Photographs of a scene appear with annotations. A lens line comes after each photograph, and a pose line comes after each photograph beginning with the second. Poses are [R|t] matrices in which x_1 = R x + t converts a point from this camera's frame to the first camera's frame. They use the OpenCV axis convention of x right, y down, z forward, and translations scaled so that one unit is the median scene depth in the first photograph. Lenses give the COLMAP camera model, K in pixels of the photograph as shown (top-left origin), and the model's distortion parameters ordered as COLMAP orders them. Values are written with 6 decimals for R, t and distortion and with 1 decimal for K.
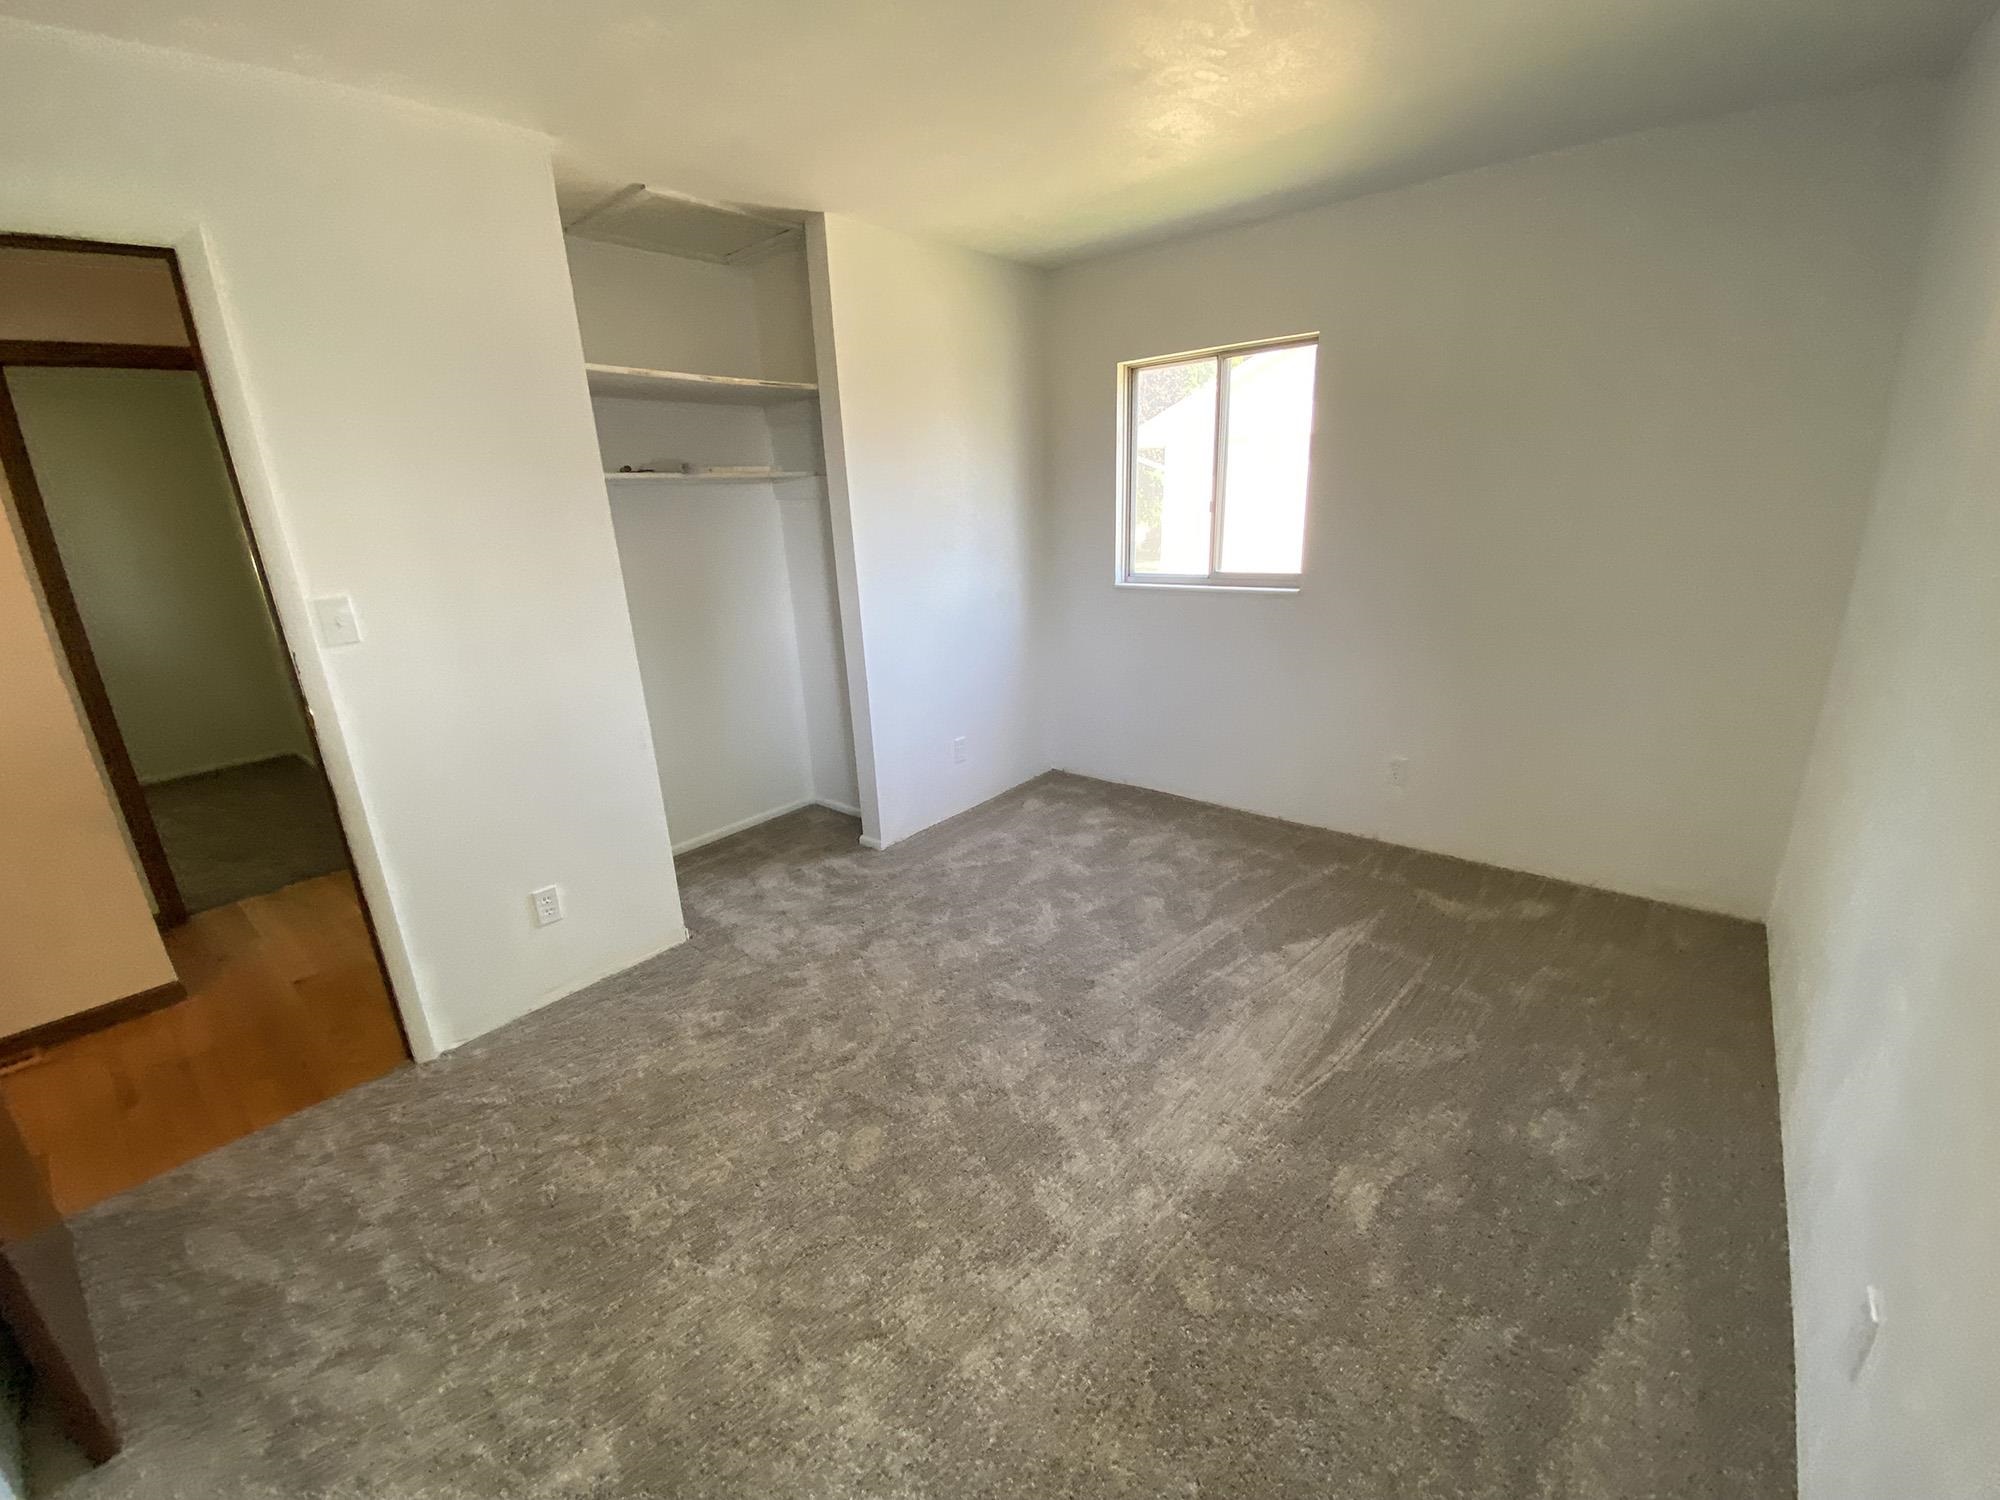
lens RADIAL K [[807.5, 0, 996.4], [0, 807.5, 752.7], [0, 0, 1]] dist [0.021204, -0.020646]
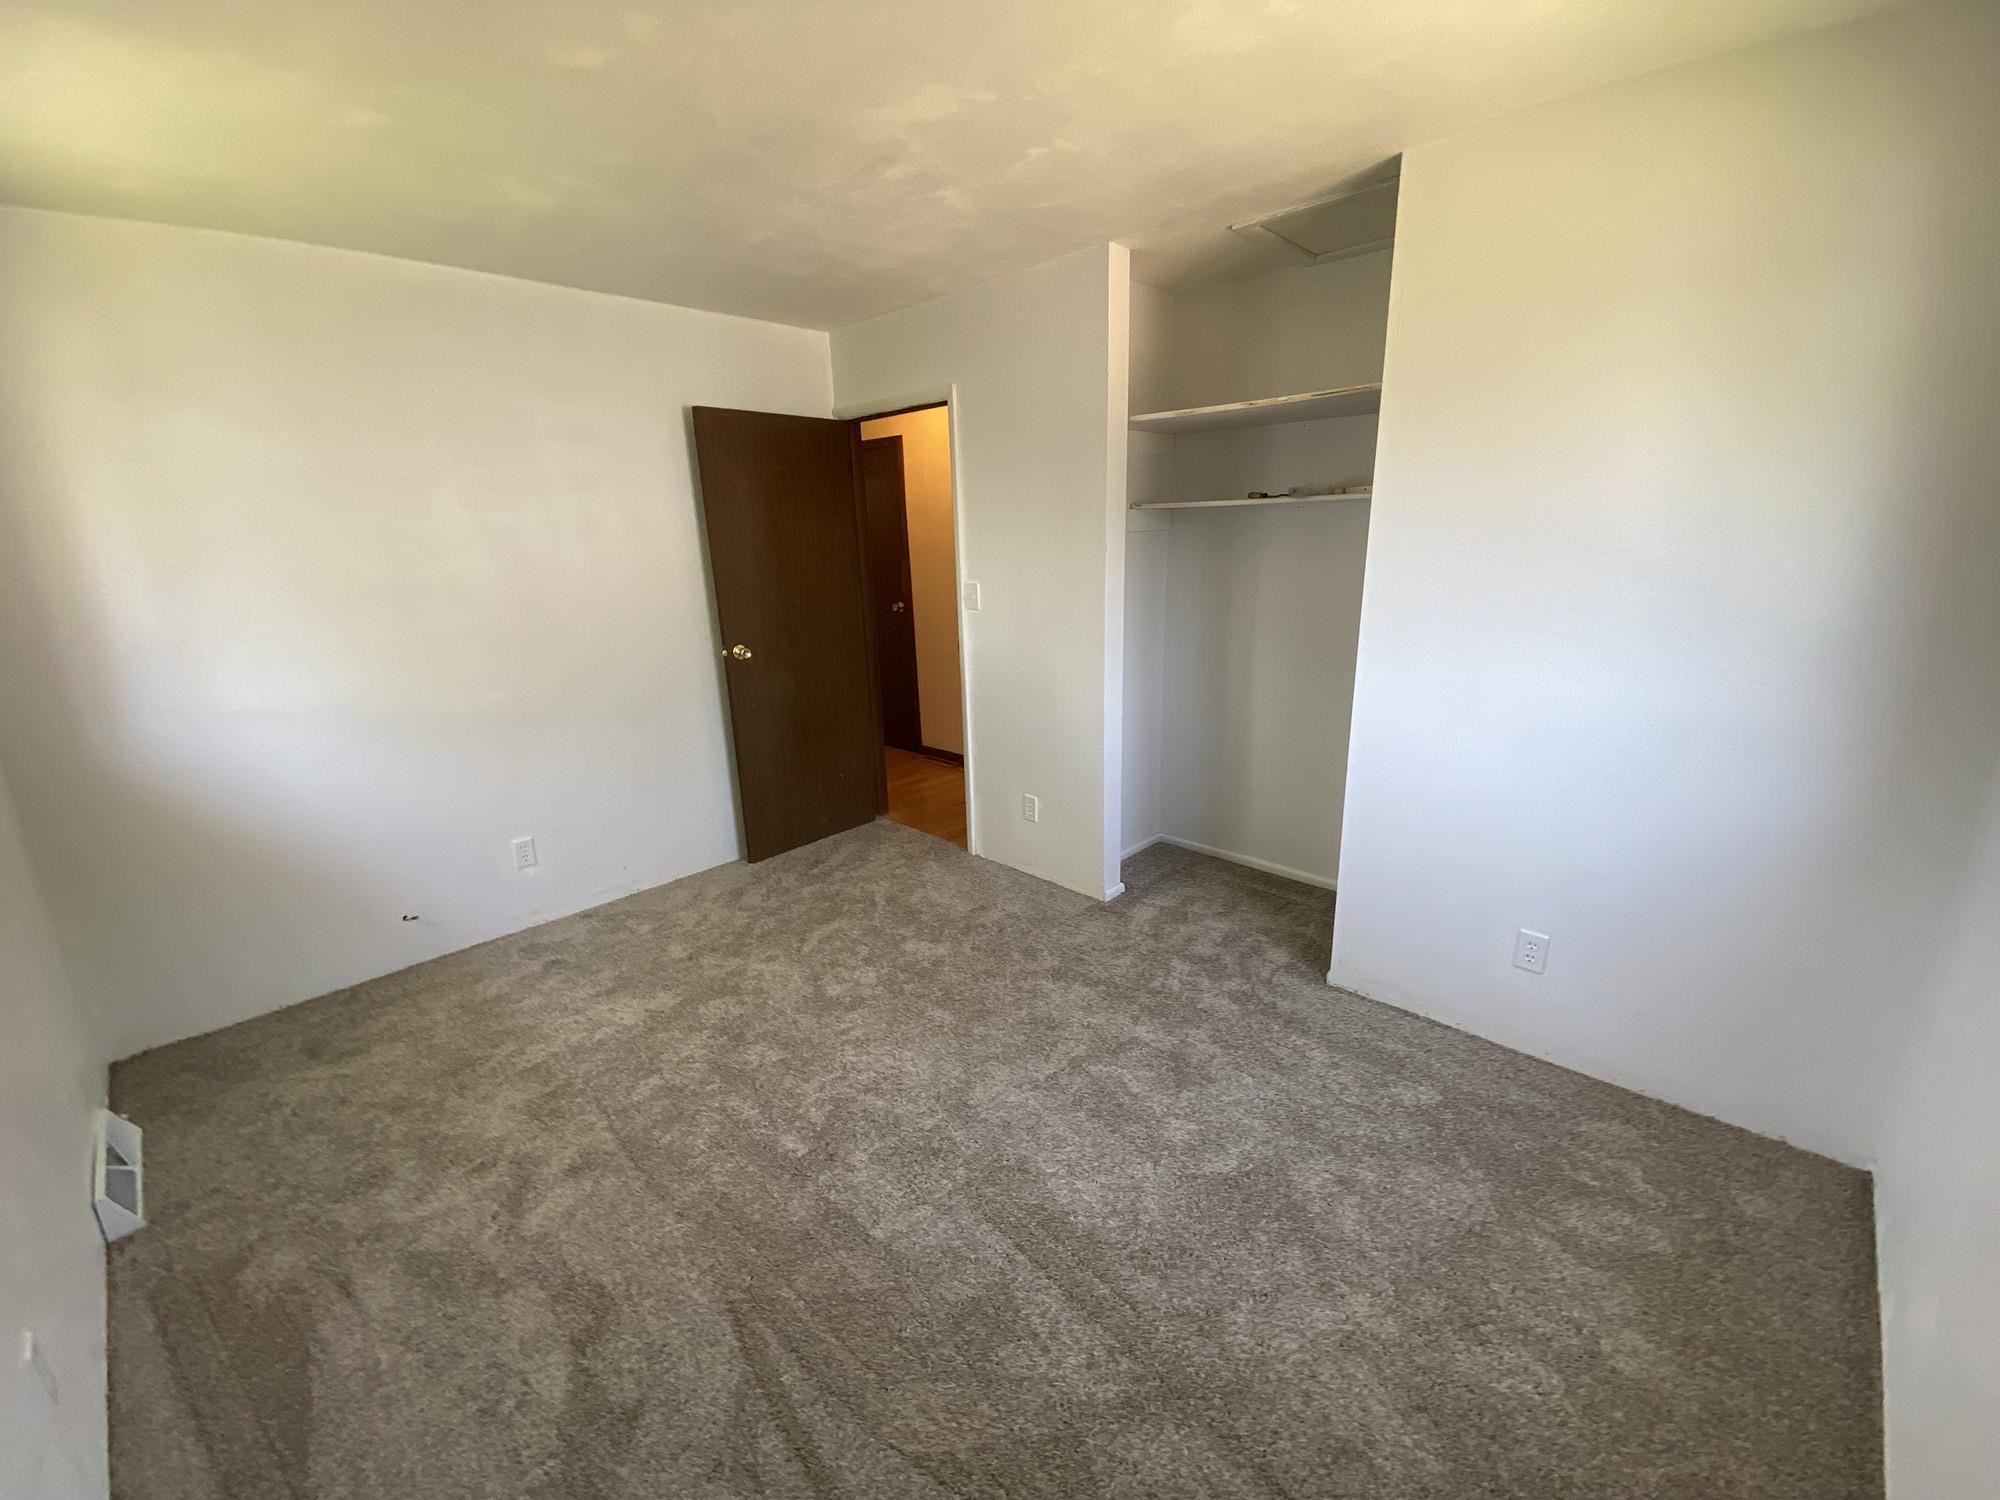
lens RADIAL K [[807.5, 0, 996.4], [0, 807.5, 752.7], [0, 0, 1]] dist [0.021204, -0.020646]
pose [[-0.067540, 0.301195, -0.951168, 0.731285], [-0.284303, 0.908010, 0.307717, -0.301681], [0.956353, 0.291203, 0.024304, 0.831730]]
